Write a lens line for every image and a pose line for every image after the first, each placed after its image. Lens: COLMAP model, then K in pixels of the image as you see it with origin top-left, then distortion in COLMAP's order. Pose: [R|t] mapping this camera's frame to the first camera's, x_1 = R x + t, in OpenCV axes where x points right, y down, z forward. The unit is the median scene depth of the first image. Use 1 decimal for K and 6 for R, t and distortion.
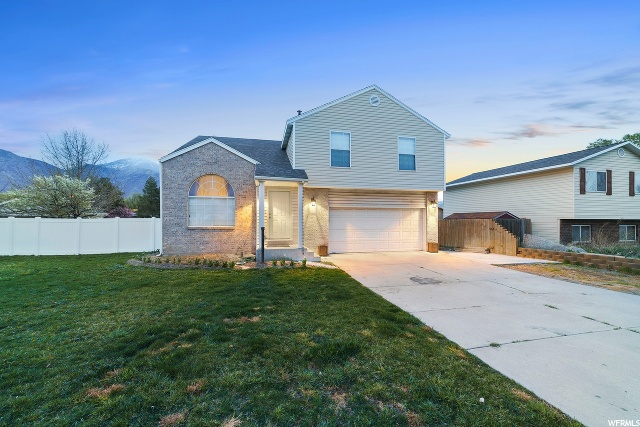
lens RADIAL K [[247.7, 0, 319.1], [0, 247.7, 210.8], [0, 0, 1]] dist [-0.023029, 0.008246]
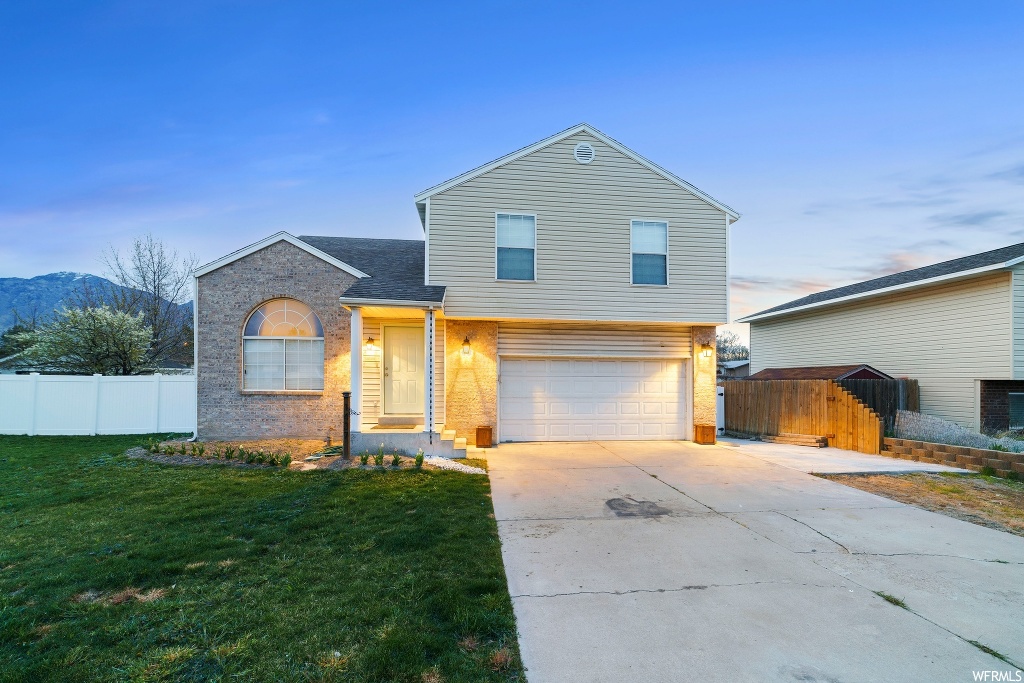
lens RADIAL K [[410.5, 0, 512.2], [0, 410.5, 367.0], [0, 0, 1]] dist [-0.009258, 0.000901]
pose [[0.994536, 0.001345, -0.104381, 0.171768], [-0.000992, 0.999994, 0.003436, 0.006708], [0.104385, -0.003313, 0.994531, 0.119468]]
